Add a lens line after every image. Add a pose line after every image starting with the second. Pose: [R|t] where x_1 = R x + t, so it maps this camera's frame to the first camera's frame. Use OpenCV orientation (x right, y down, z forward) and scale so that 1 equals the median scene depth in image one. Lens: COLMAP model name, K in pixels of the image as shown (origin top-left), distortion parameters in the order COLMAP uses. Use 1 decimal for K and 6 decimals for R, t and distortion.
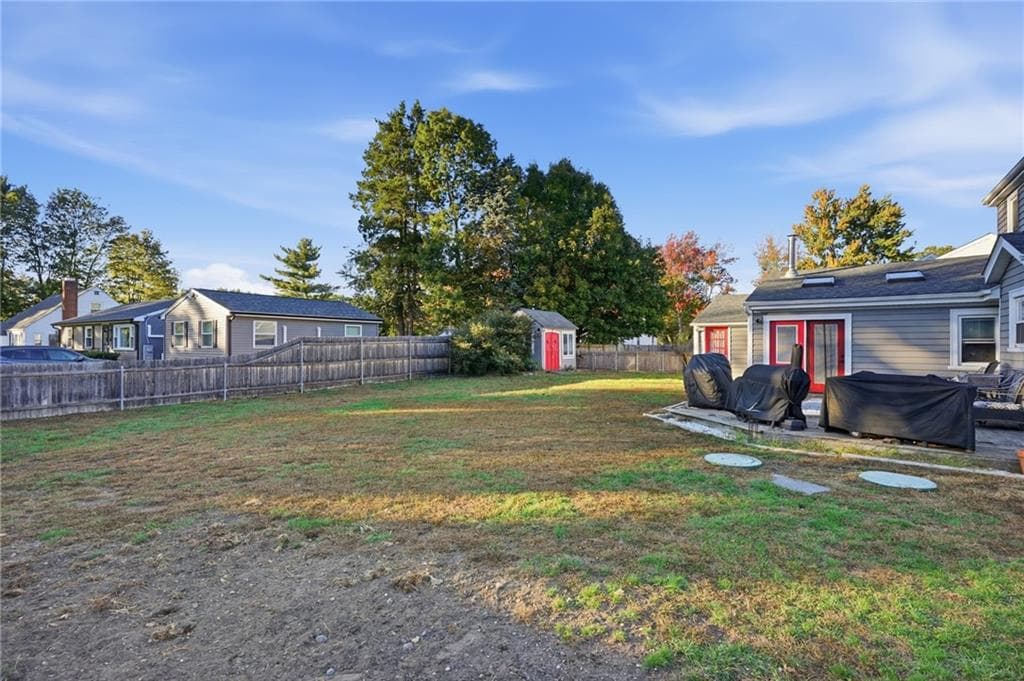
lens RADIAL K [[490.8, 0, 512.0], [0, 490.8, 340.5], [0, 0, 1]] dist [0.002025, -0.000967]
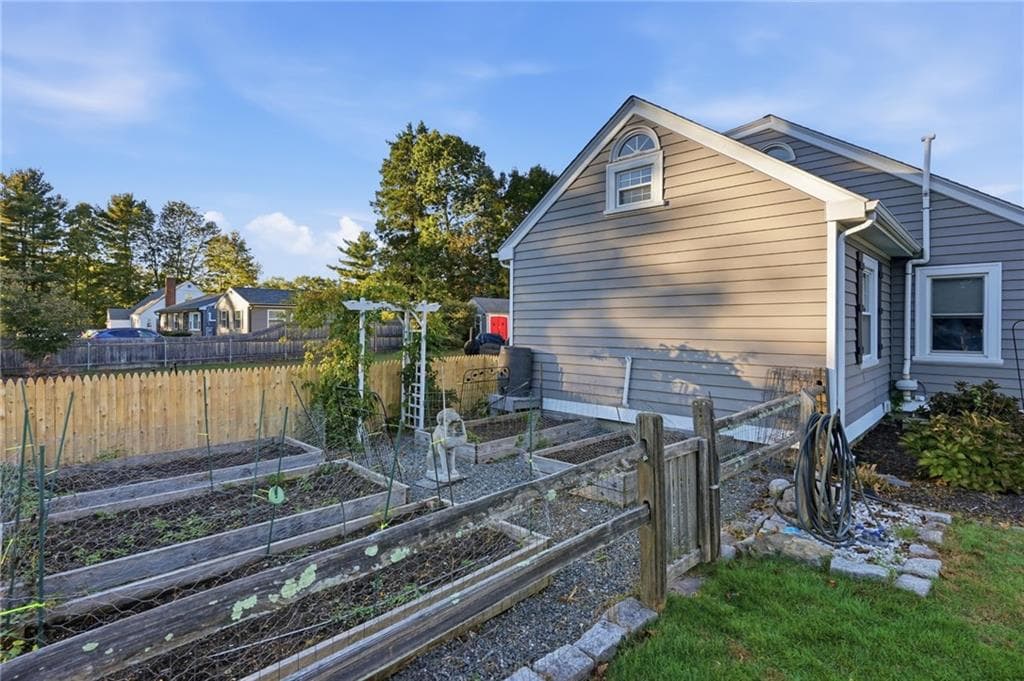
lens RADIAL K [[504.0, 0, 513.1], [0, 504.0, 325.4], [0, 0, 1]] dist [-0.000856, -0.000015]
pose [[0.985268, -0.001703, -0.171011, 0.273121], [0.003231, 0.999957, 0.008655, -0.004066], [0.170989, -0.009079, 0.985231, -0.198494]]
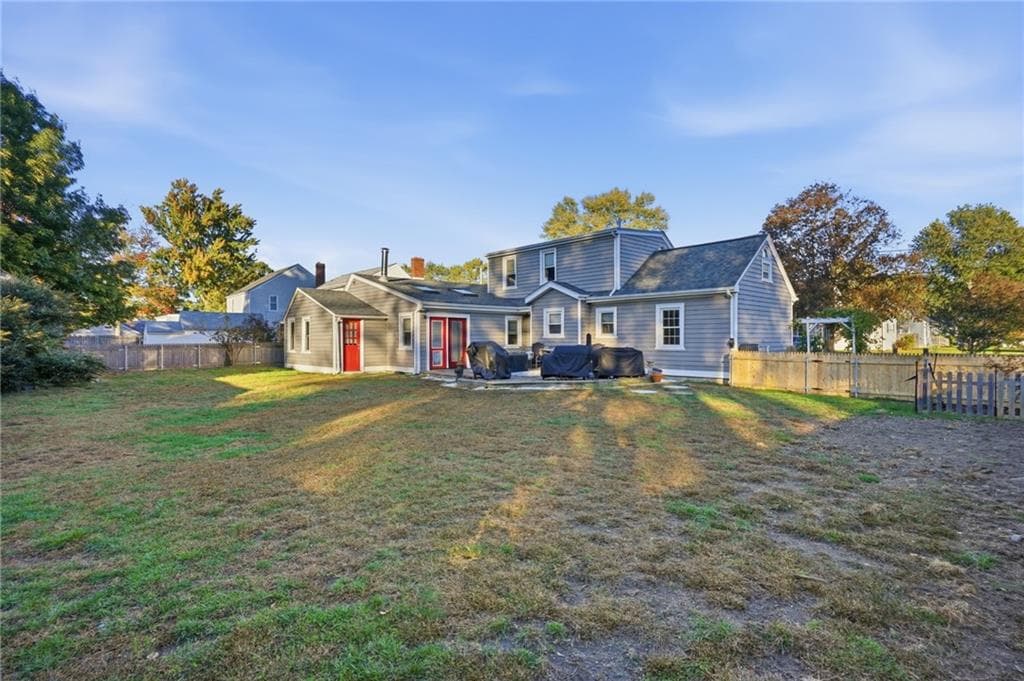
lens RADIAL K [[490.3, 0, 512.0], [0, 490.3, 340.5], [0, 0, 1]] dist [-0.004026, -0.000218]
pose [[0.208895, -0.007767, 0.977907, -0.343017], [-0.006640, 0.999934, 0.009360, 0.004841], [-0.977916, -0.008449, 0.208830, 0.238669]]
